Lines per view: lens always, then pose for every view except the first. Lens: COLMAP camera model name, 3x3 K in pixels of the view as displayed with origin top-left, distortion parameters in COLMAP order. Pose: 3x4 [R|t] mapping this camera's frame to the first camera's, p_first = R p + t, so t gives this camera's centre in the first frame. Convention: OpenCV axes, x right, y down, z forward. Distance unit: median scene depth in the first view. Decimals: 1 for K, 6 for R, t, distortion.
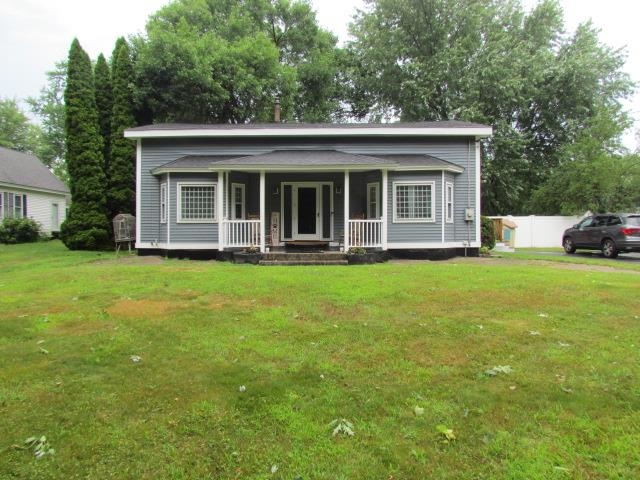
lens RADIAL K [[463.7, 0, 320.0], [0, 463.7, 240.0], [0, 0, 1]] dist [-0.010180, 0.005451]
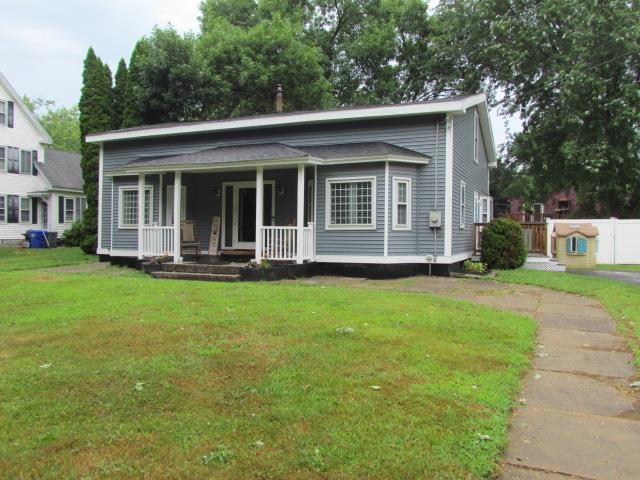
lens RADIAL K [[520.9, 0, 320.0], [0, 520.9, 240.0], [0, 0, 1]] dist [-0.020601, -0.000221]
pose [[0.926830, 0.013038, -0.375254, 0.466173], [-0.015094, 0.999883, -0.002541, -0.016569], [0.375177, 0.008019, 0.926918, 0.156110]]
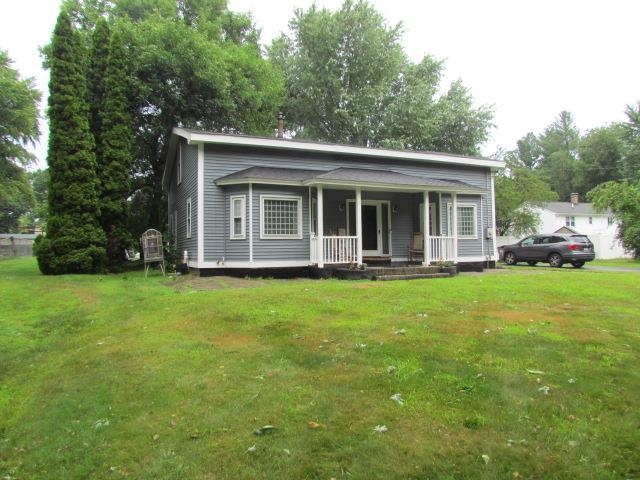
lens RADIAL K [[463.7, 0, 320.0], [0, 463.7, 240.0], [0, 0, 1]] dist [-0.010180, 0.005451]
pose [[0.902993, 0.002737, 0.429646, -0.575998], [0.017282, 0.998939, -0.042685, 0.006190], [-0.429307, 0.045969, 0.901988, 0.120659]]
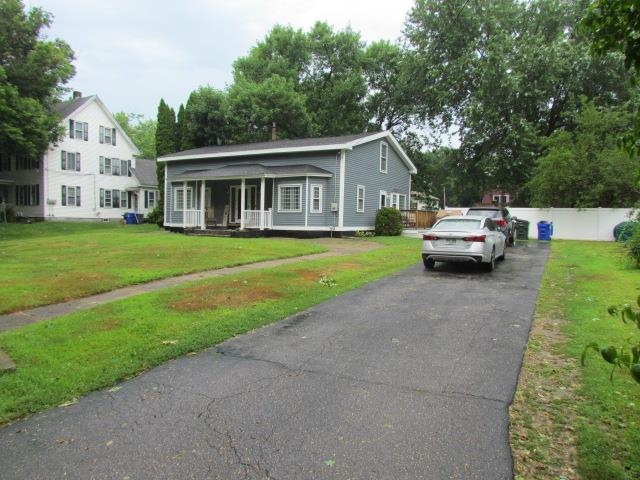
lens RADIAL K [[465.3, 0, 320.0], [0, 465.3, 240.0], [0, 0, 1]] dist [-0.006057, 0.006206]
pose [[0.877050, 0.037995, -0.478894, 0.954488], [-0.025829, 0.999155, 0.031970, -0.000064], [0.479704, -0.015670, 0.877291, -0.237733]]
